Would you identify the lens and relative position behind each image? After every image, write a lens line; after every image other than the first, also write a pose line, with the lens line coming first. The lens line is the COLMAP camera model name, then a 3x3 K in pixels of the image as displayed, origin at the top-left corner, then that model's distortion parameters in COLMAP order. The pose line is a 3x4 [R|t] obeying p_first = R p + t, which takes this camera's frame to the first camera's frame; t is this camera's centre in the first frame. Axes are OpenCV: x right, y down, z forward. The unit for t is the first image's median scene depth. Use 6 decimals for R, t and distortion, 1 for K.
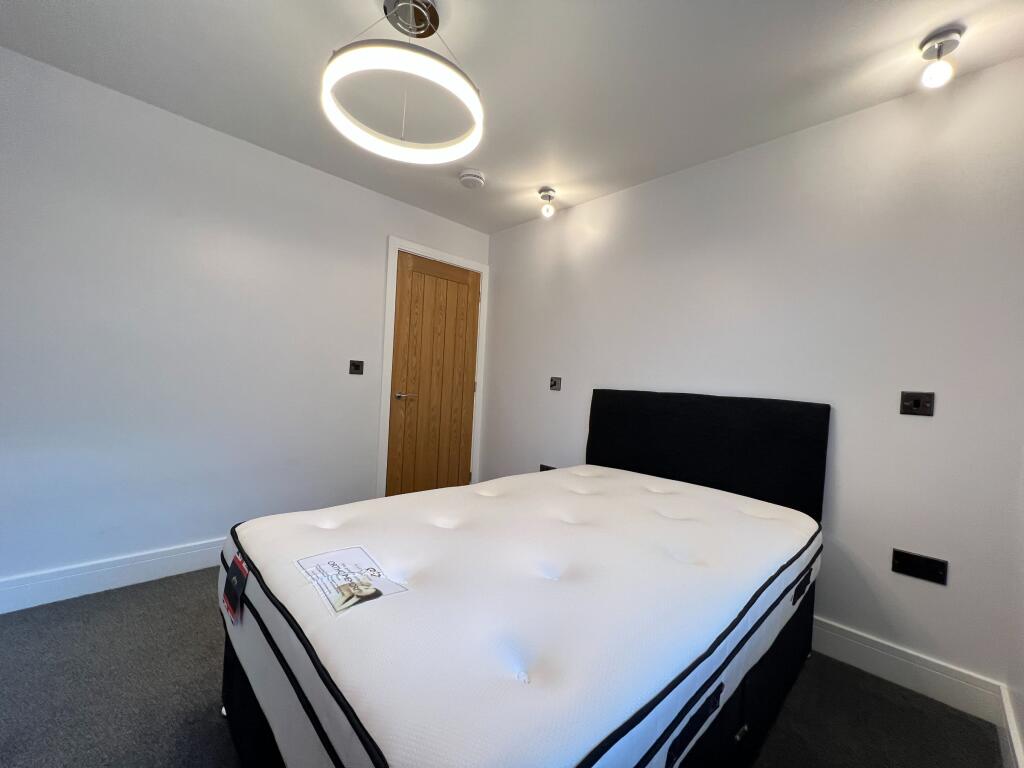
lens RADIAL K [[410.3, 0, 508.2], [0, 410.3, 386.7], [0, 0, 1]] dist [-0.000518, 0.000068]
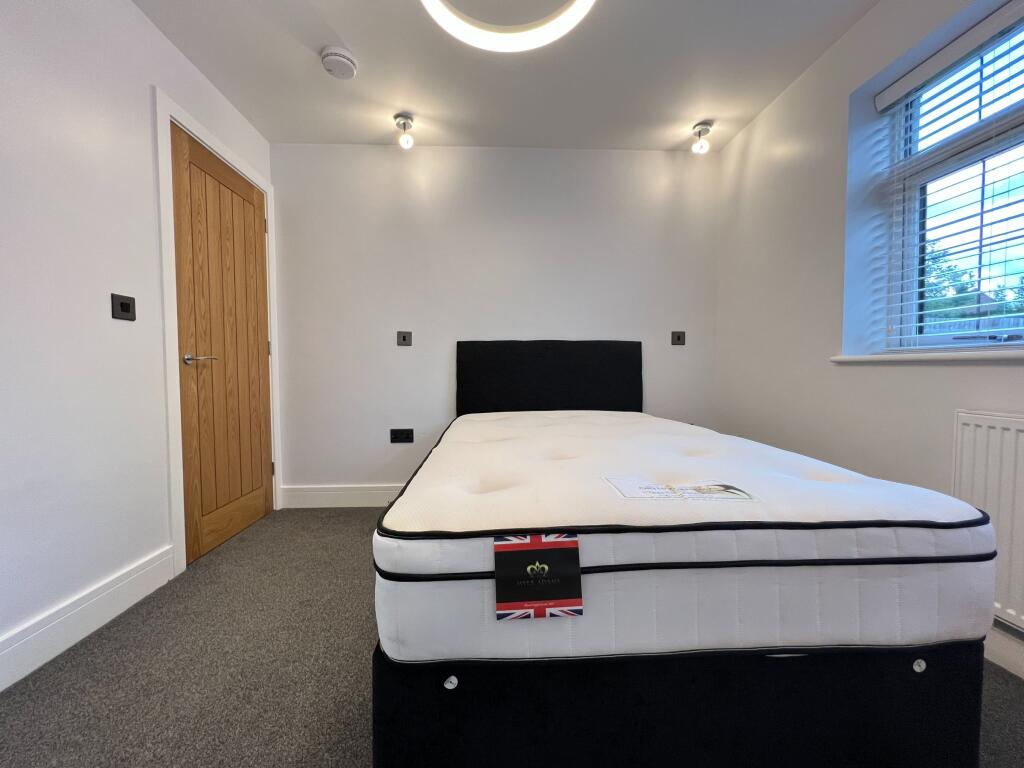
lens RADIAL K [[410.3, 0, 508.2], [0, 410.3, 386.7], [0, 0, 1]] dist [-0.000518, 0.000068]
pose [[0.651572, -0.088501, 0.753406, -0.419078], [0.051149, 0.996036, 0.072768, 0.043084], [-0.756860, -0.008878, 0.653517, 0.211739]]
